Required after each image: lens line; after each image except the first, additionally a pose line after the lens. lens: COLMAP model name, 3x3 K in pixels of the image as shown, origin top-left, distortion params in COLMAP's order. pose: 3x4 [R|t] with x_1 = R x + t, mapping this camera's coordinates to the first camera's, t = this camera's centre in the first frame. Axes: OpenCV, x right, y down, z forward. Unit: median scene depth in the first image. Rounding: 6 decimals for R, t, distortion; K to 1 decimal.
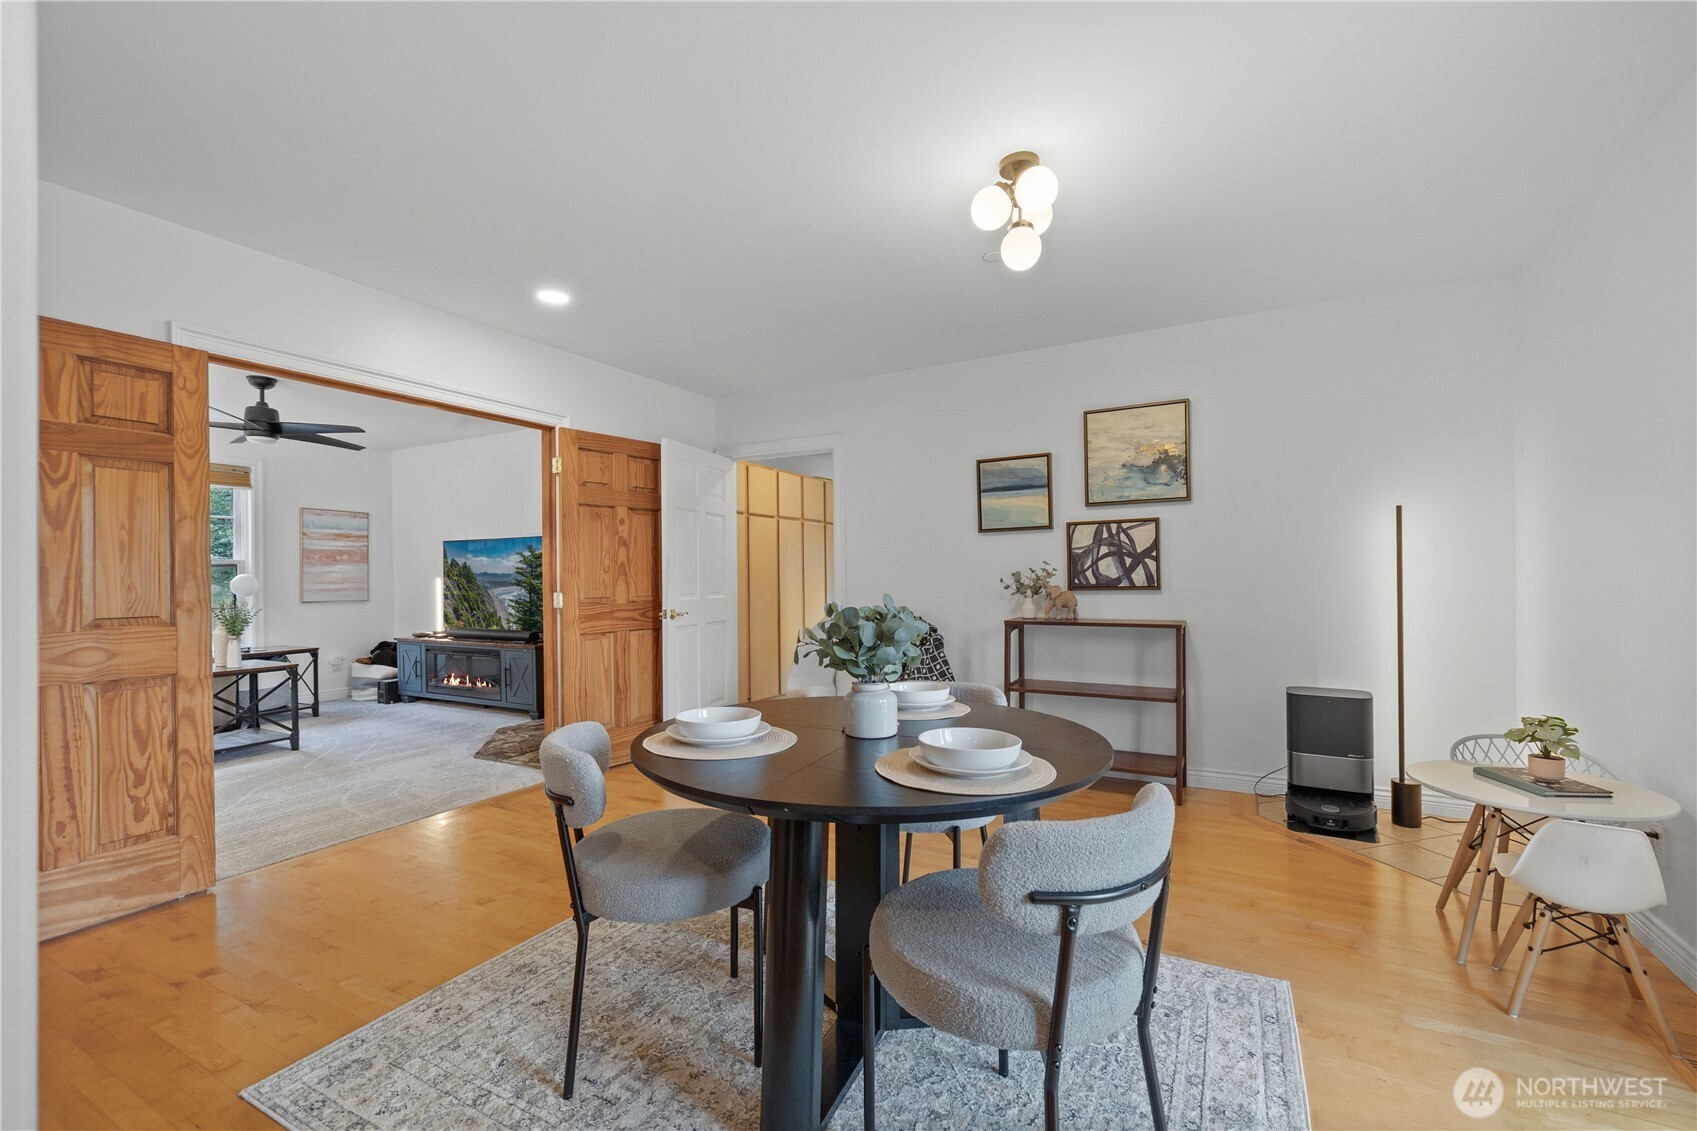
lens RADIAL K [[731.7, 0, 846.2], [0, 731.7, 581.8], [0, 0, 1]] dist [0.008359, 0.000003]
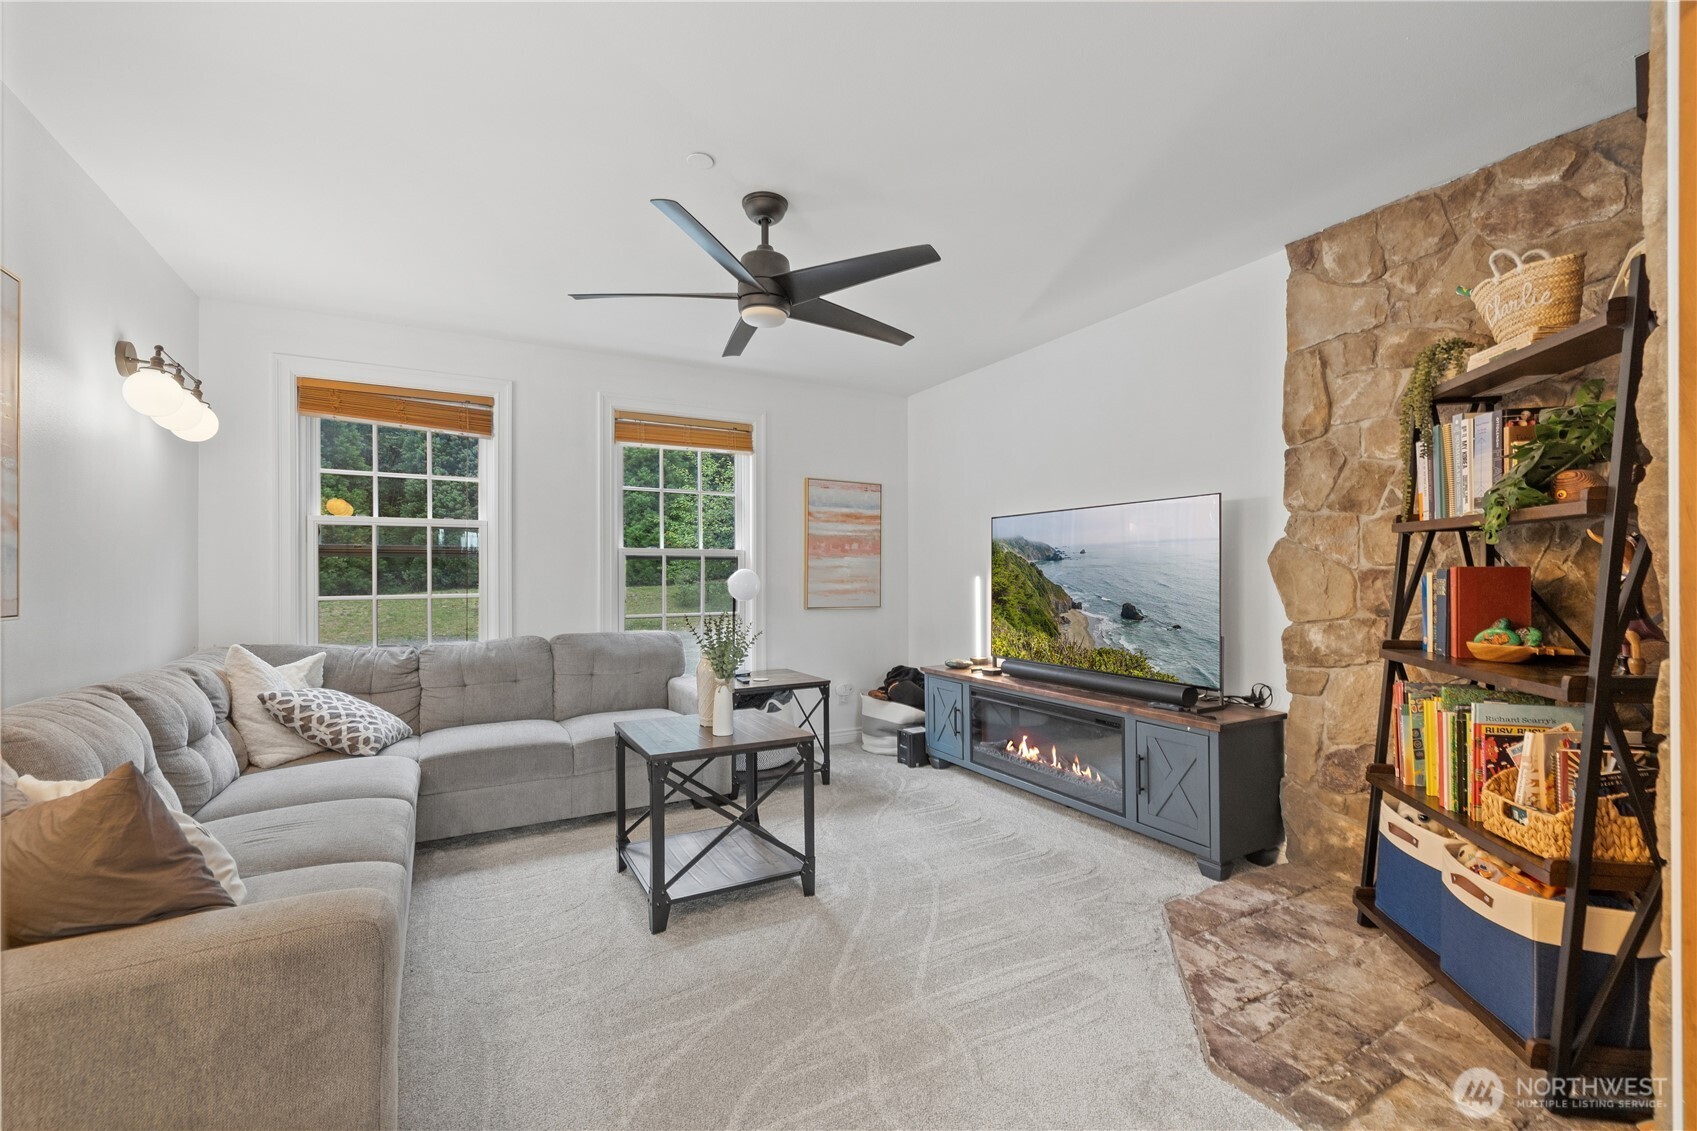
lens RADIAL K [[714.6, 0, 850.7], [0, 714.6, 571.3], [0, 0, 1]] dist [0.000465, 0.000003]
pose [[0.850823, 0.001296, -0.525450, -0.331198], [-0.003941, 0.999985, -0.003914, -0.006317], [0.525437, 0.005401, 0.850815, 0.420022]]
